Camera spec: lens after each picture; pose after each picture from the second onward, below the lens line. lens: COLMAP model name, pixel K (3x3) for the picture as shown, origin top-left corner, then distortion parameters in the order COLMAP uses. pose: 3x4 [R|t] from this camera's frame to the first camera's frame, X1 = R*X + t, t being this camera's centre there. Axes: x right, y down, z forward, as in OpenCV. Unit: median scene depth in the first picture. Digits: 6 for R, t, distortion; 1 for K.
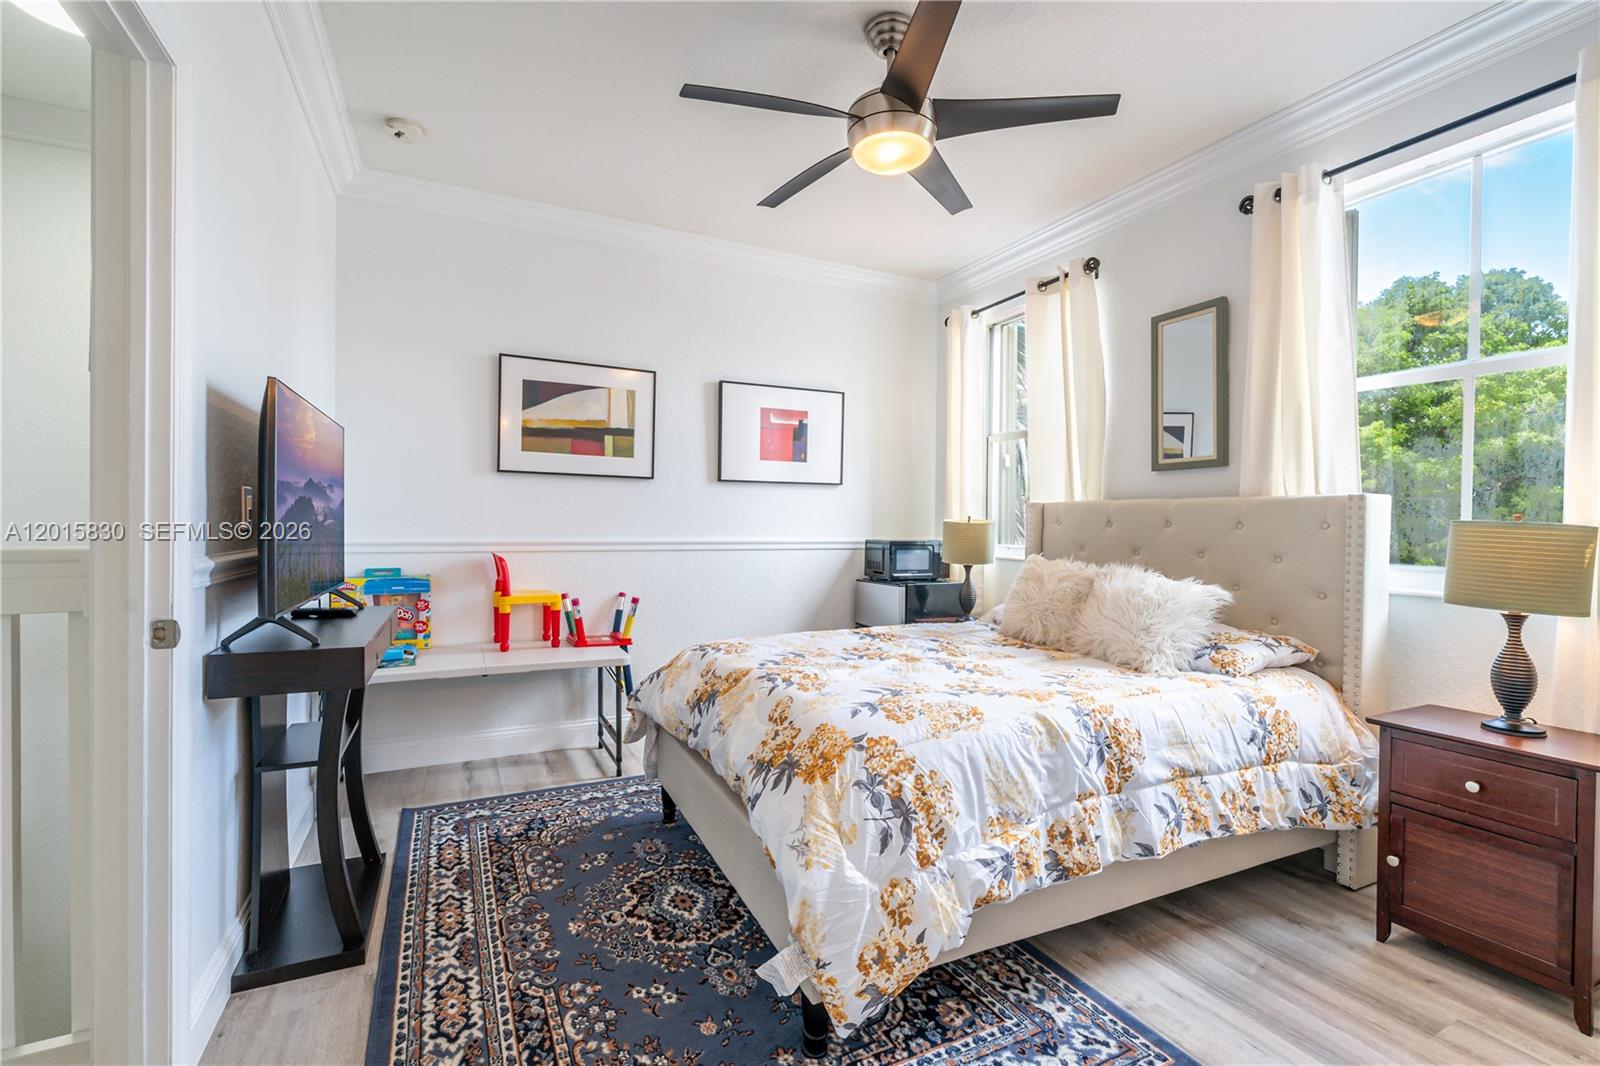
lens RADIAL K [[705.3, 0, 801.5], [0, 705.3, 531.3], [0, 0, 1]] dist [0.010711, -0.000970]
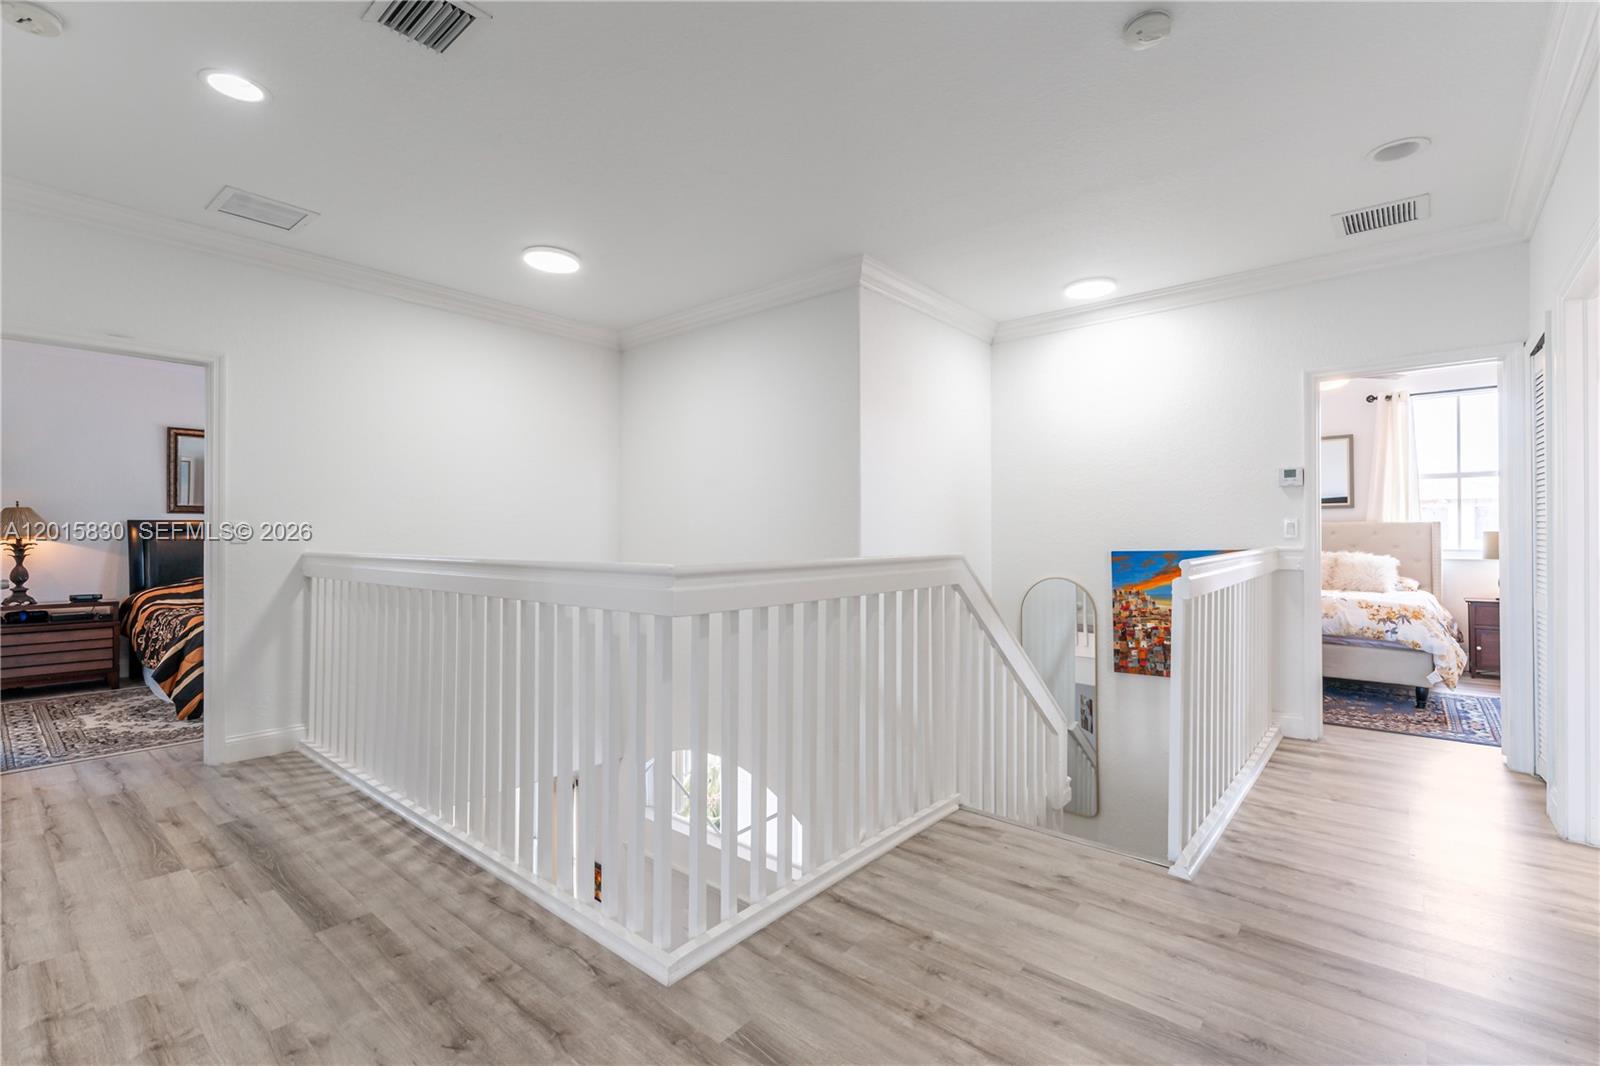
lens RADIAL K [[705.3, 0, 801.5], [0, 705.3, 531.3], [0, 0, 1]] dist [0.010711, -0.000970]
pose [[0.921989, -0.007940, 0.387134, -2.138263], [0.012186, 0.999890, -0.008514, -0.019442], [-0.387023, 0.012567, 0.921984, -0.467033]]
